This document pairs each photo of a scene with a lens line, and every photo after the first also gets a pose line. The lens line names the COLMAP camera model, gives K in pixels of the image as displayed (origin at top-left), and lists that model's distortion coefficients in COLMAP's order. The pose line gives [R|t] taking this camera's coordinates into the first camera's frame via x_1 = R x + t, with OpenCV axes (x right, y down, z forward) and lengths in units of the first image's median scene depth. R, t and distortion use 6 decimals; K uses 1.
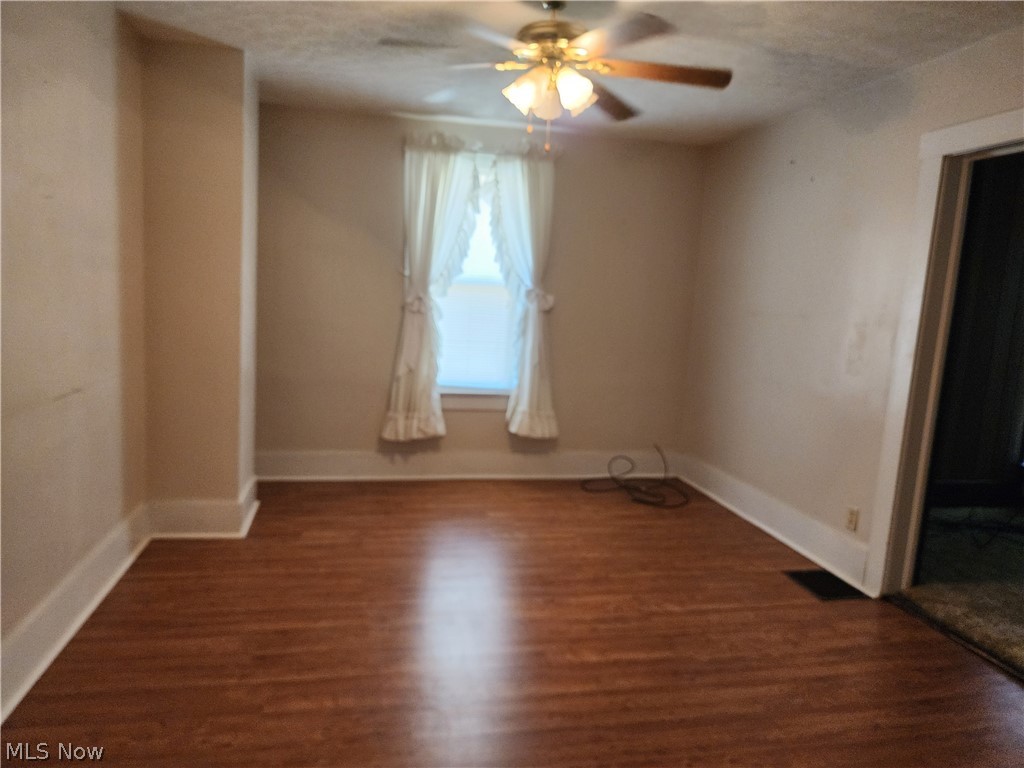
lens RADIAL K [[682.2, 0, 508.5], [0, 682.2, 388.3], [0, 0, 1]] dist [0.022791, -0.023281]
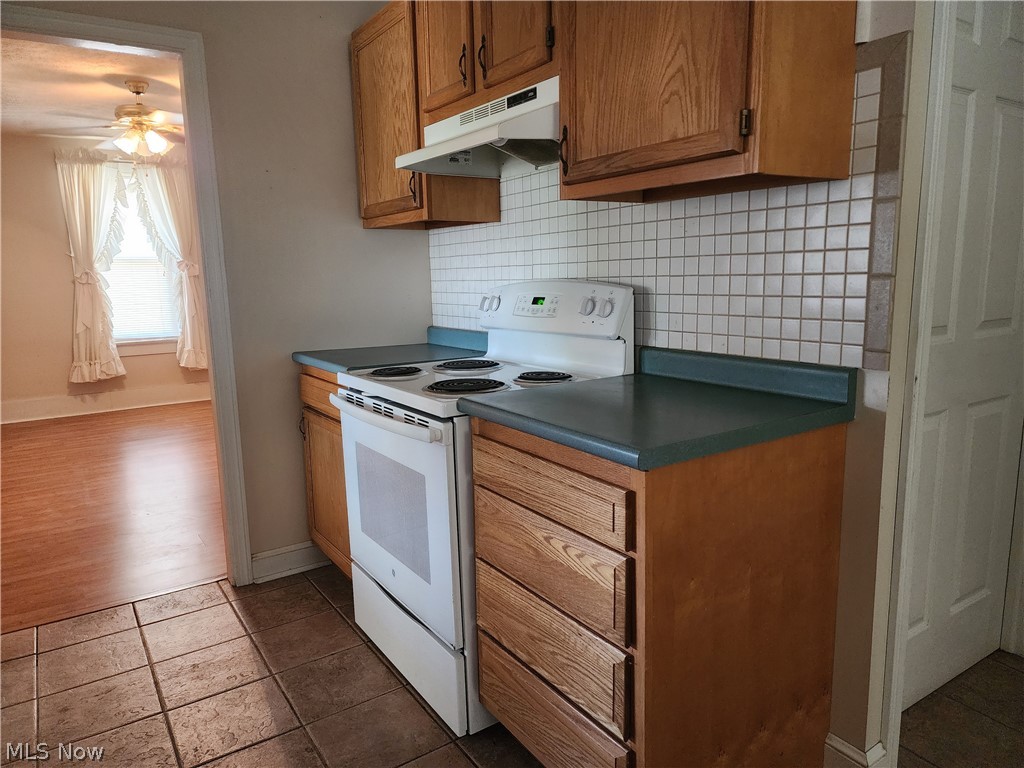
lens RADIAL K [[682.2, 0, 519.0], [0, 682.2, 376.5], [0, 0, 1]] dist [0.022791, -0.023281]
pose [[0.917025, -0.137765, 0.374280, 0.112256], [0.128883, 0.990459, 0.048790, 0.108650], [-0.377430, 0.003497, 0.926031, -0.544951]]
